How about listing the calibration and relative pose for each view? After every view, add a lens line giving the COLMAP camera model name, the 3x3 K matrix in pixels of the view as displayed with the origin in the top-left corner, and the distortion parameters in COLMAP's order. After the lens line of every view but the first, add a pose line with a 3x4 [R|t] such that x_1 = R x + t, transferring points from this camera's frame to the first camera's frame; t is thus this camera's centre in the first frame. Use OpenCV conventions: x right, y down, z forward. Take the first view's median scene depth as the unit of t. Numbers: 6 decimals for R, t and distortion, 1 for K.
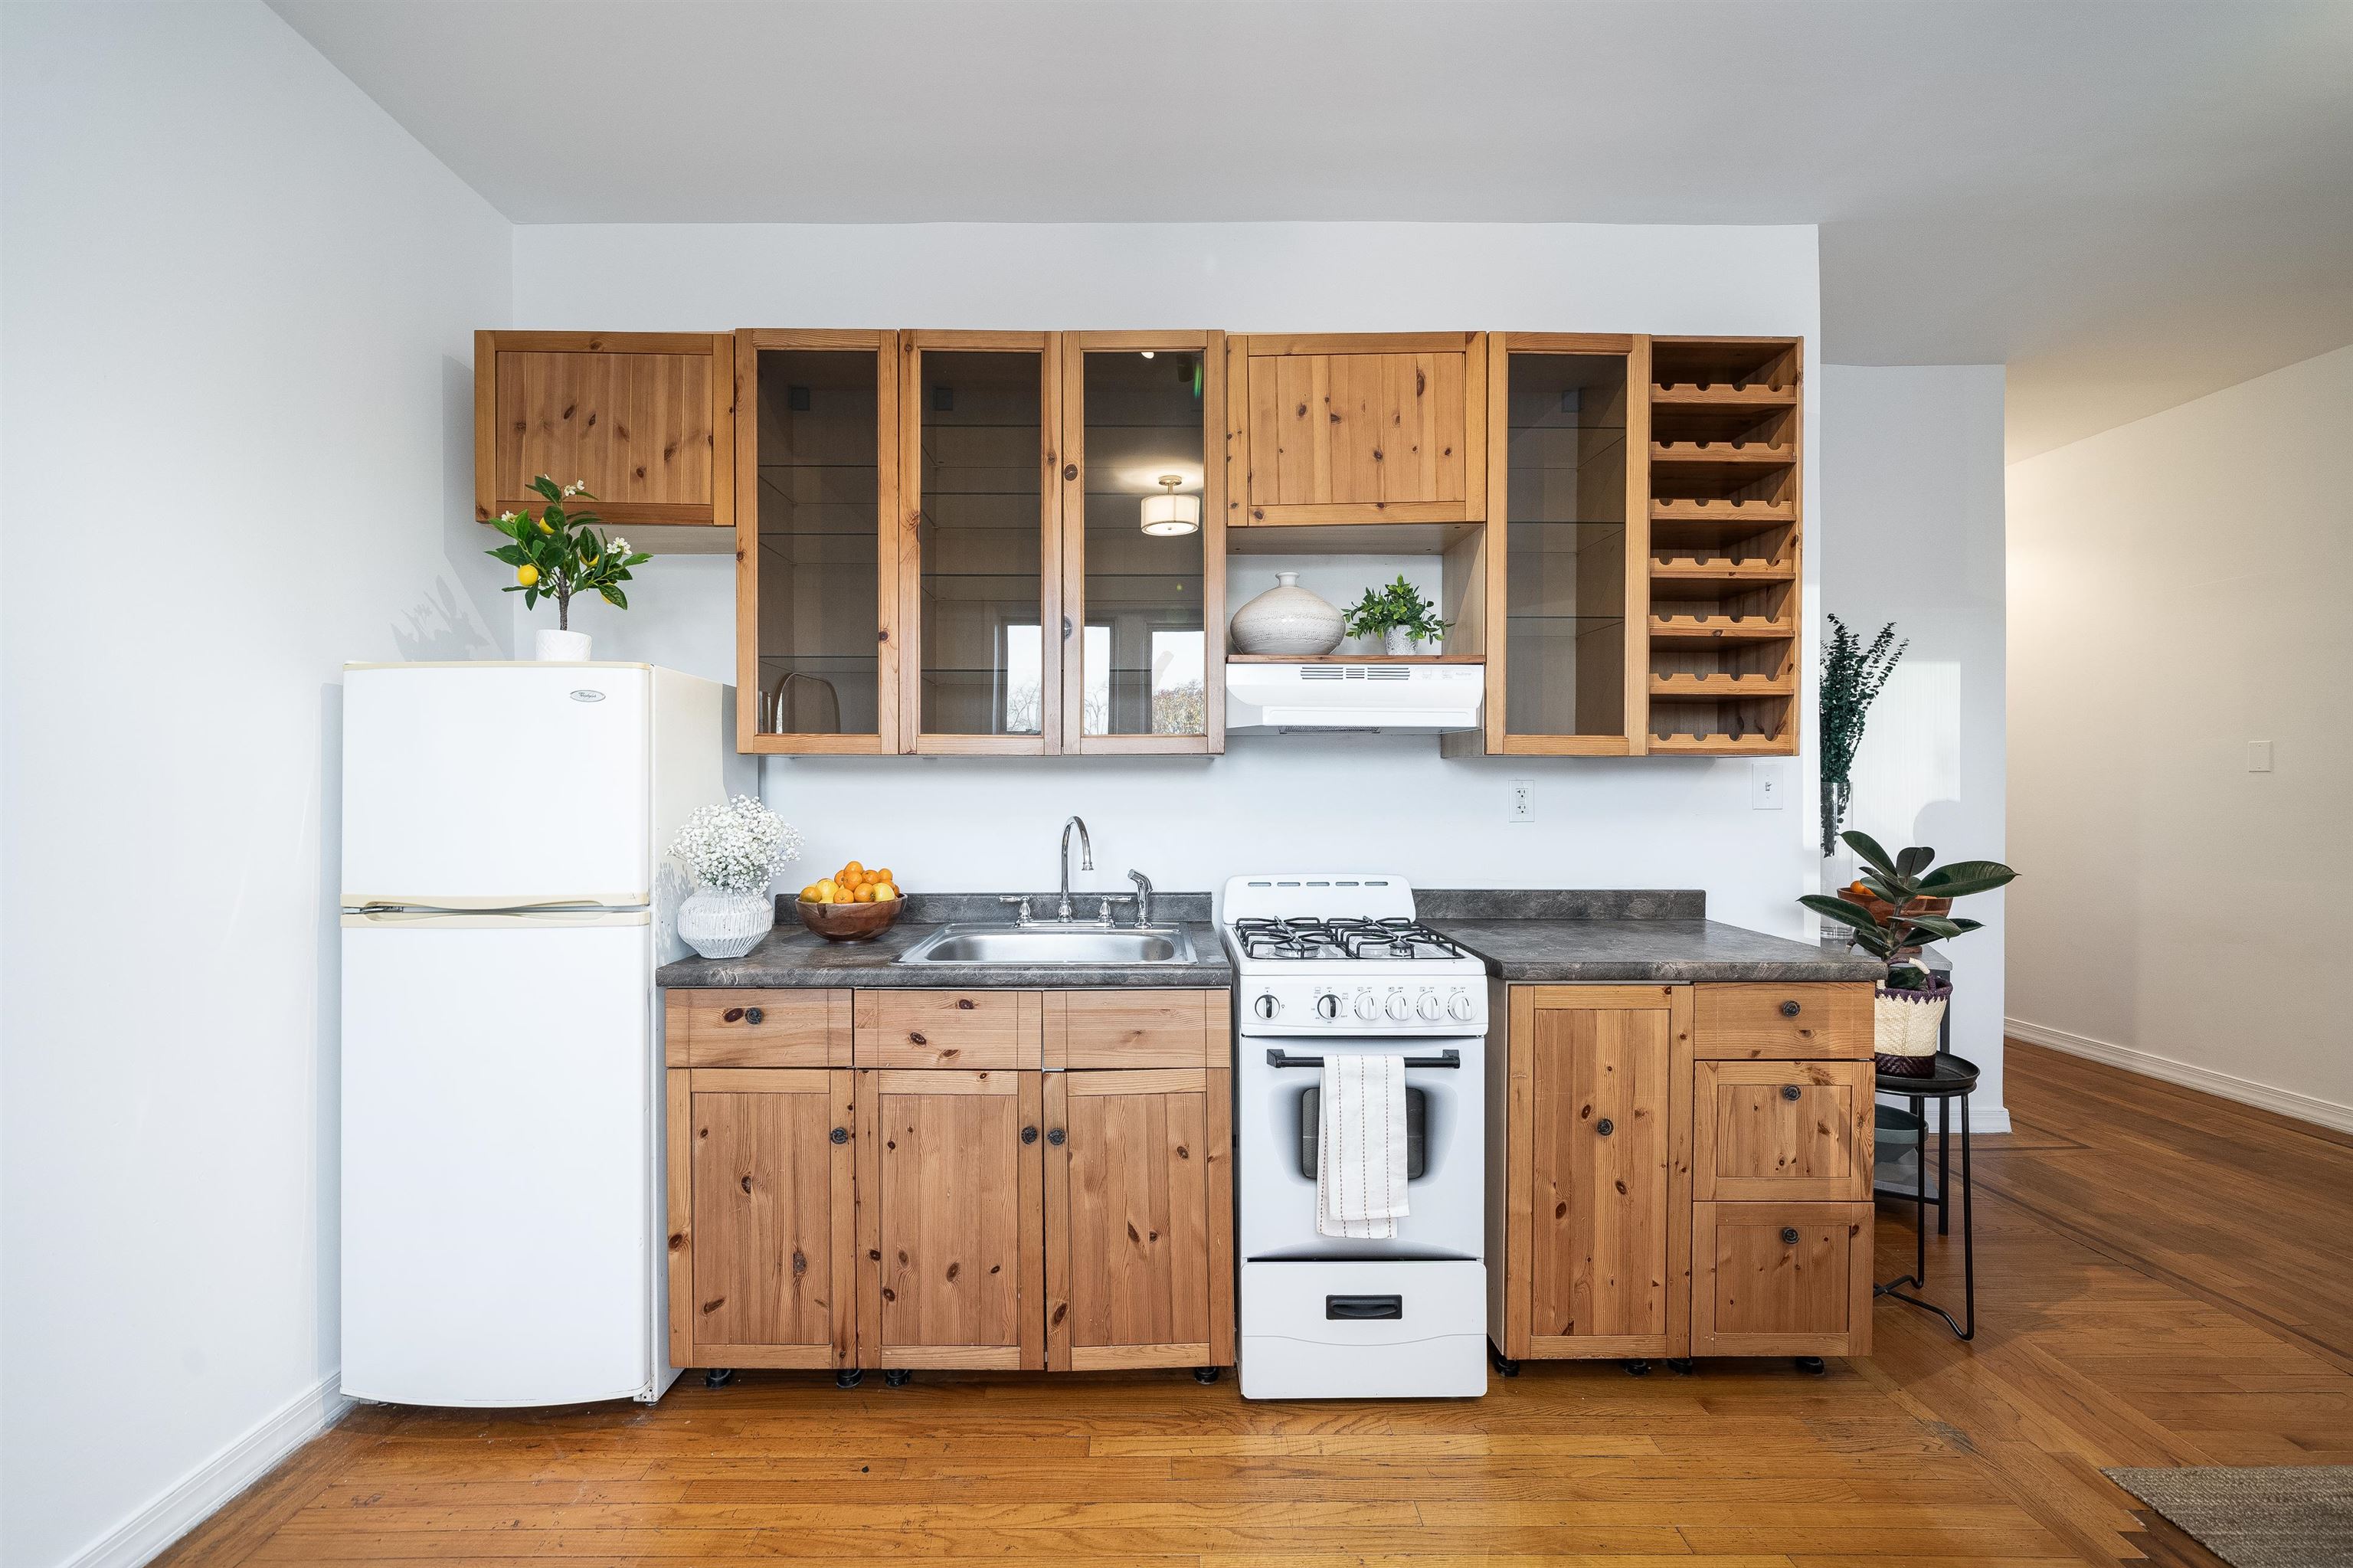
lens RADIAL K [[950.8, 0, 1153.3], [0, 950.8, 786.4], [0, 0, 1]] dist [-0.002214, -0.000406]
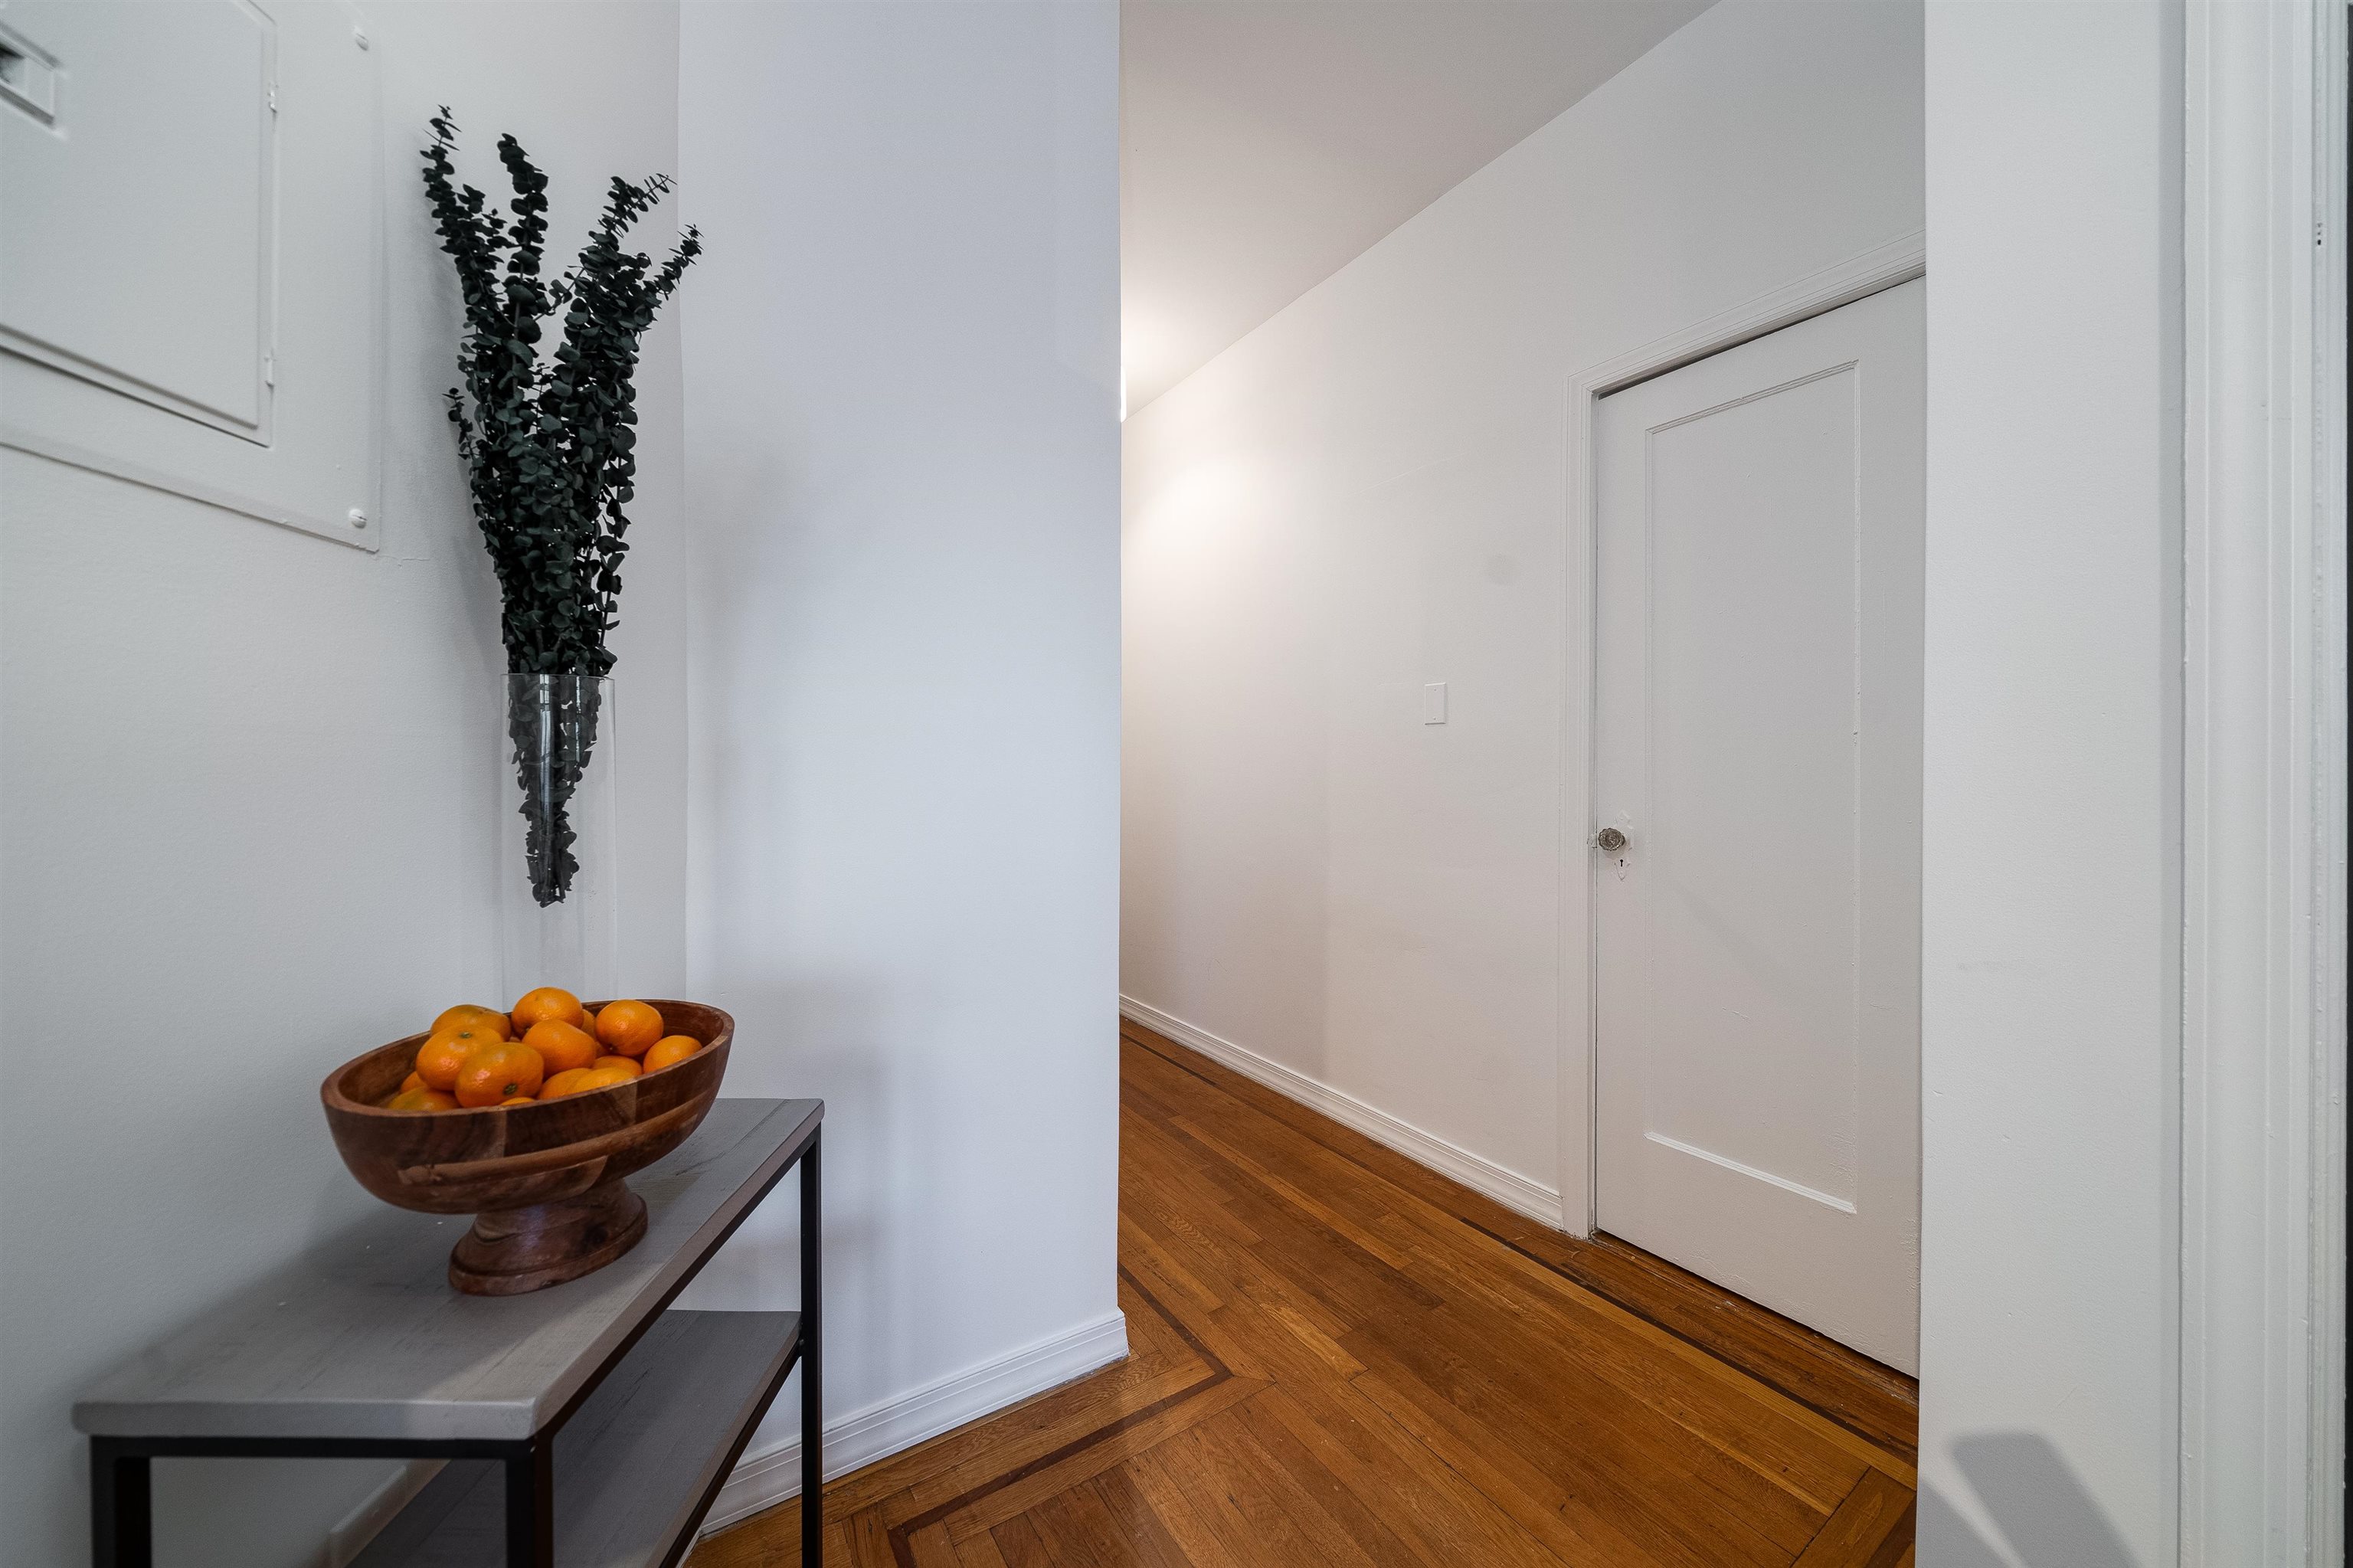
lens RADIAL K [[810.7, 0, 1178.2], [0, 810.7, 783.3], [0, 0, 1]] dist [-0.006605, 0.000032]
pose [[0.841117, 0.001764, 0.540850, 0.700346], [-0.003748, 0.999990, 0.002567, 0.029364], [-0.540840, -0.004186, 0.841115, 0.612835]]
